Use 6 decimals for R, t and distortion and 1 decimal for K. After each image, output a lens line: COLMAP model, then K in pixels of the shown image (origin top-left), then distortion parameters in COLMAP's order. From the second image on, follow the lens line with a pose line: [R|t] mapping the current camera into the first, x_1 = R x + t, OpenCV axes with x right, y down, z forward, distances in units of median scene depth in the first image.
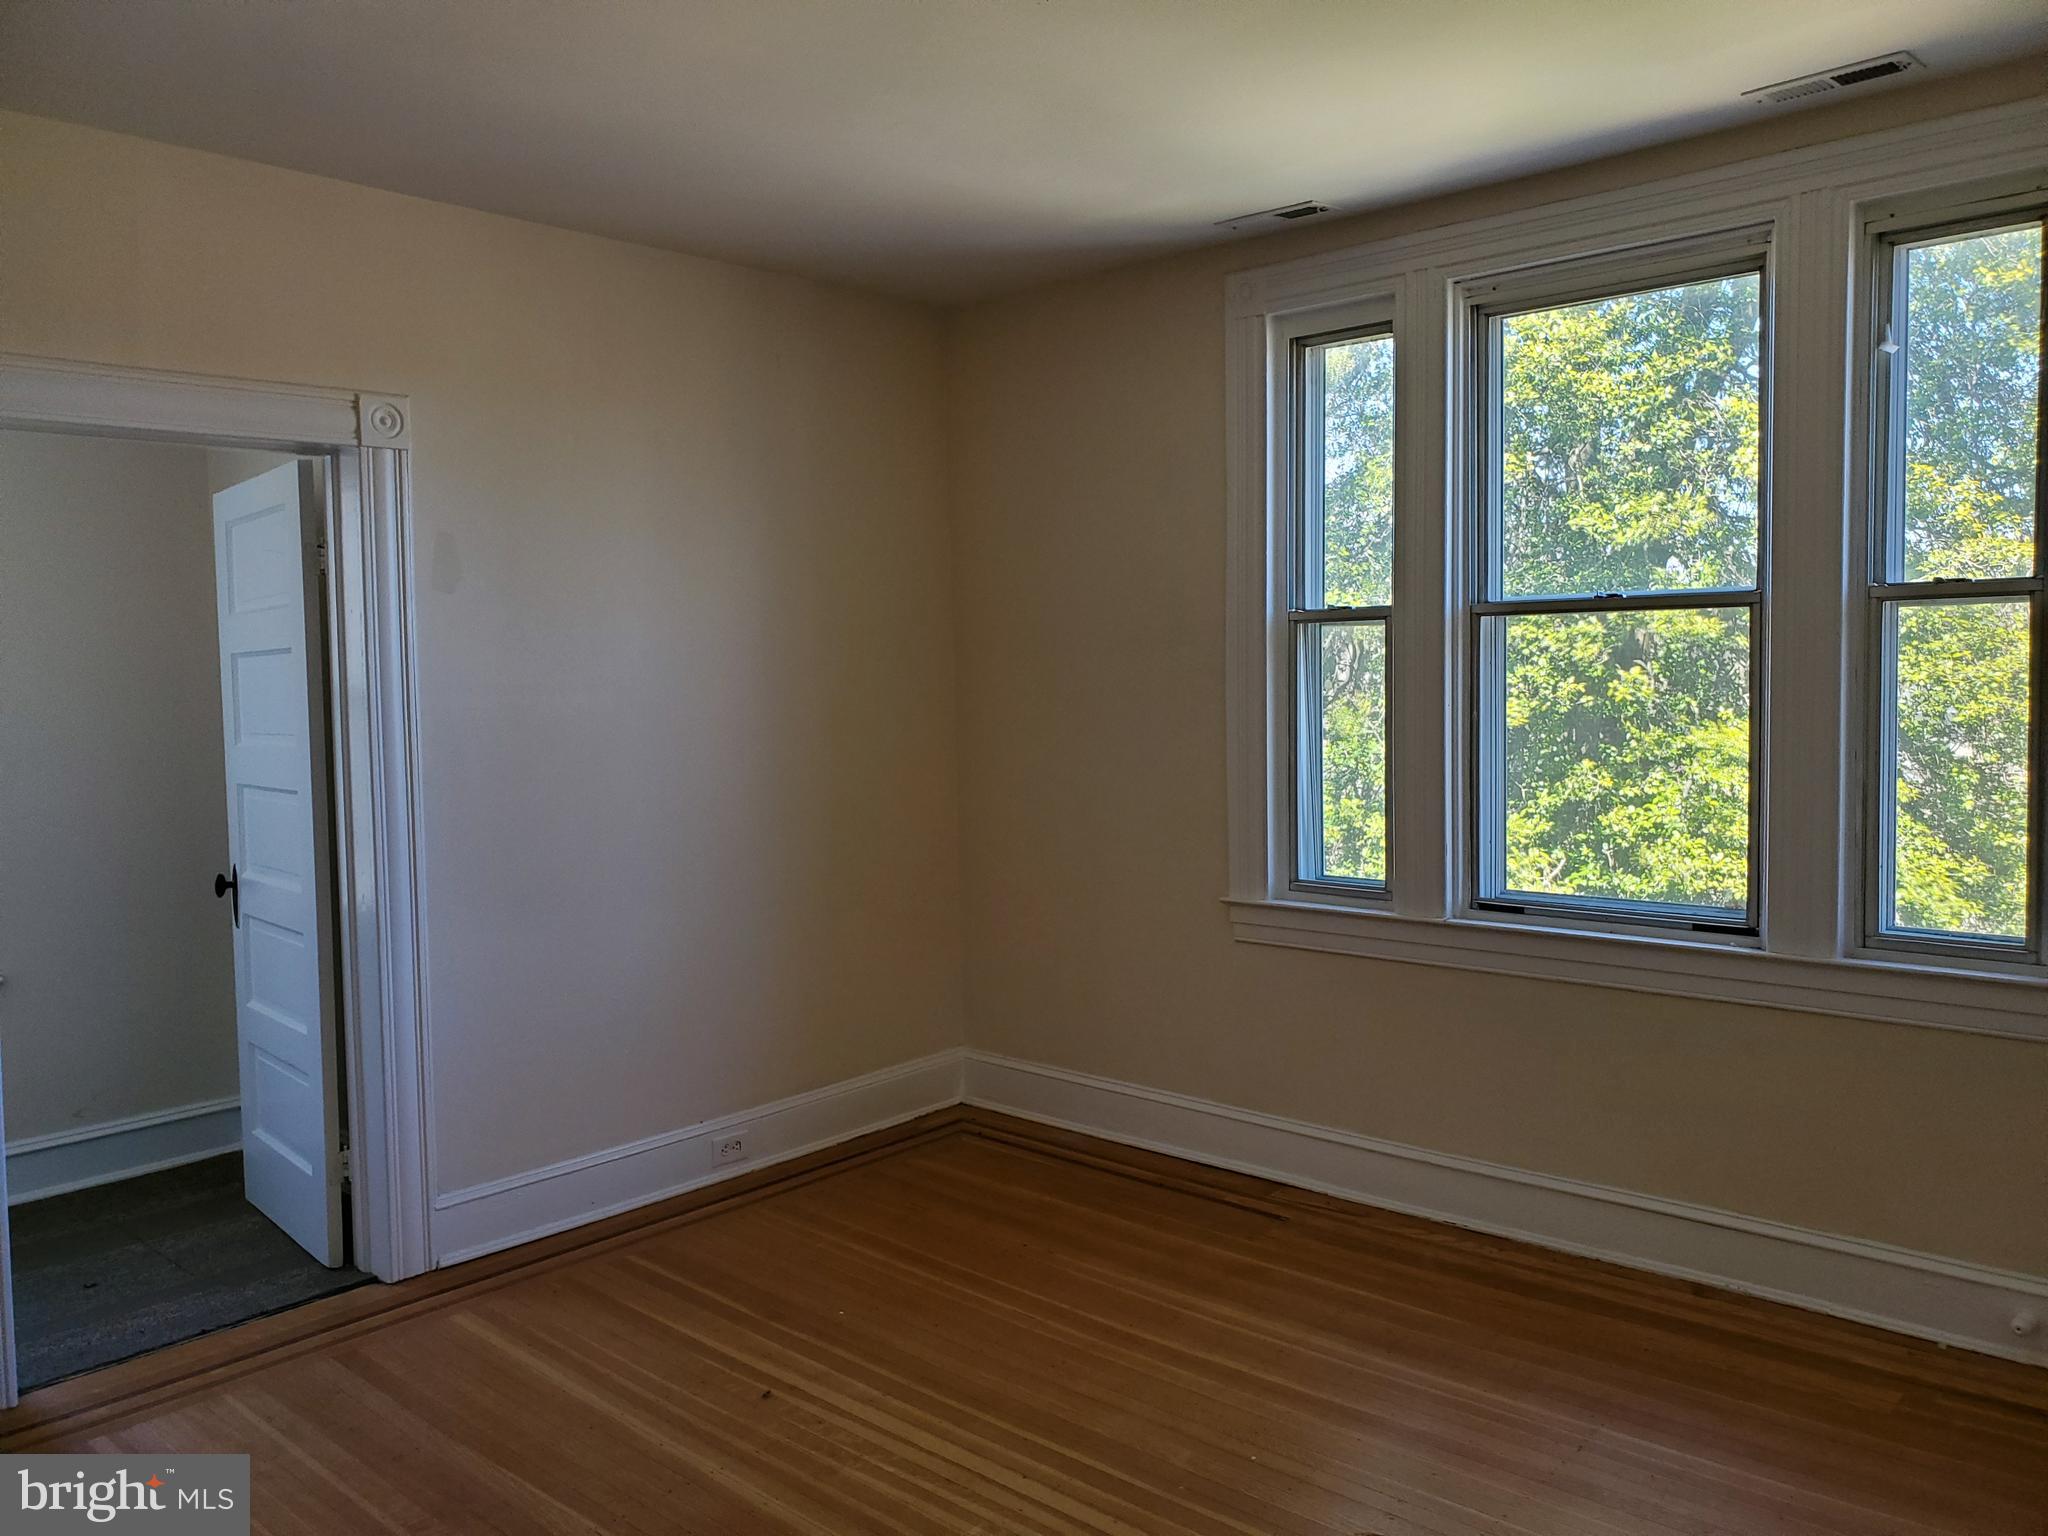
lens RADIAL K [[1607.9, 0, 1014.6], [0, 1607.9, 771.1], [0, 0, 1]] dist [-0.001971, 0.052469]
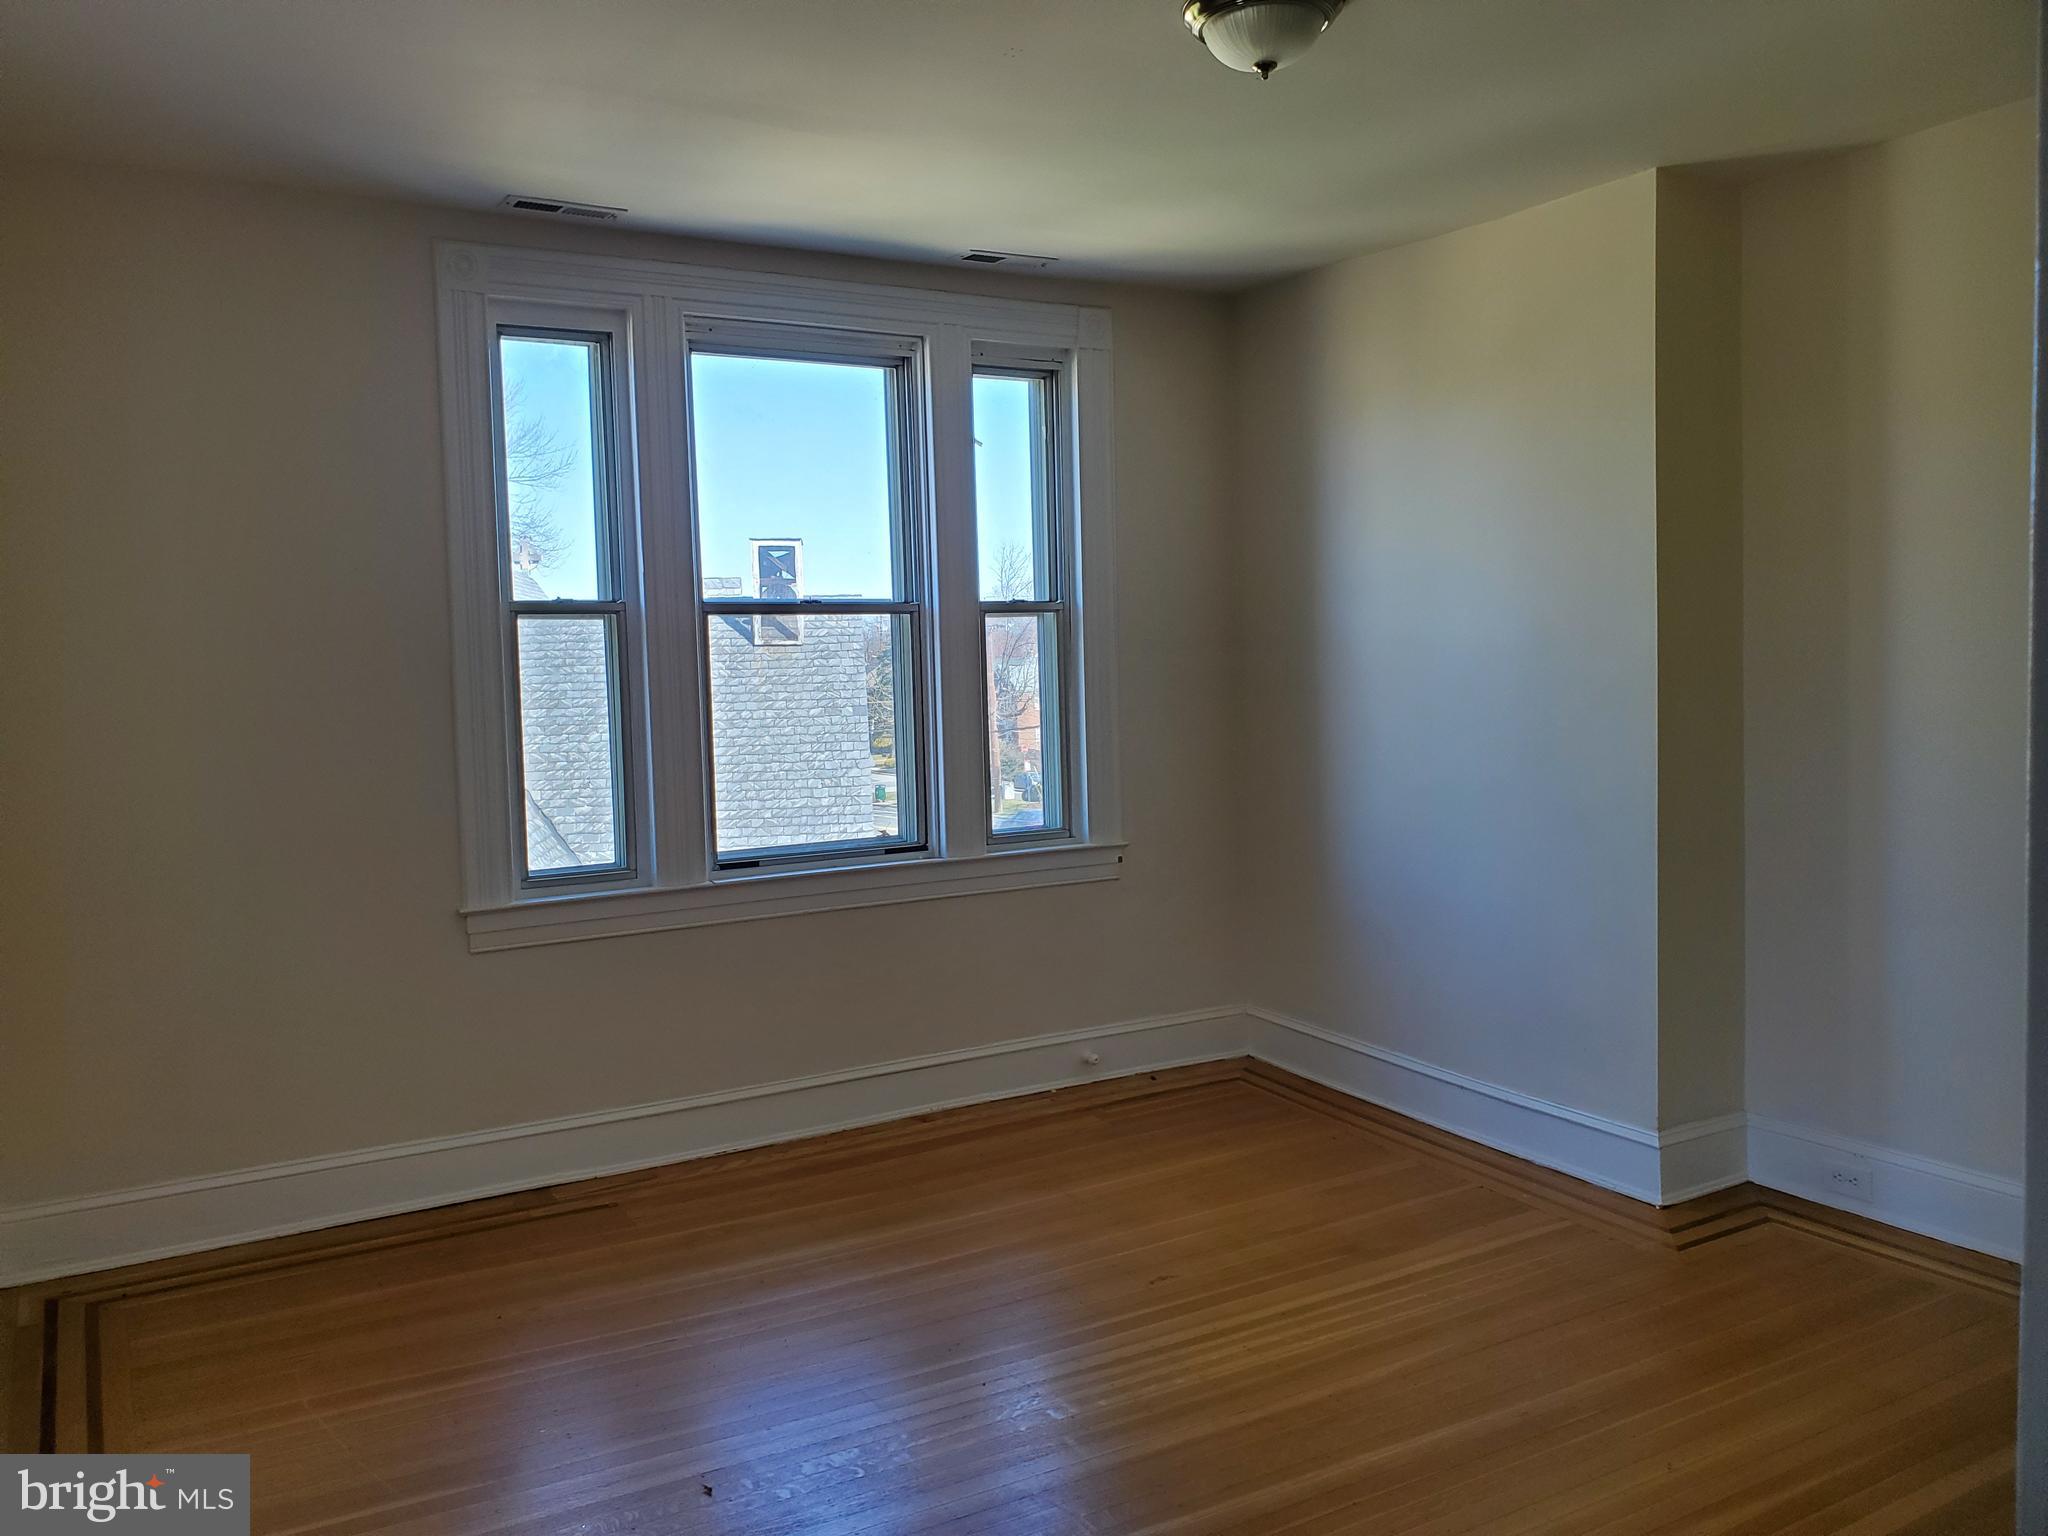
lens RADIAL K [[1582.0, 0, 1014.7], [0, 1582.0, 762.5], [0, 0, 1]] dist [0.027653, -0.003586]
pose [[0.311731, -0.060774, 0.948225, -0.775284], [0.084131, 0.995798, 0.036165, -0.014531], [-0.946438, 0.068502, 0.315534, 0.486754]]
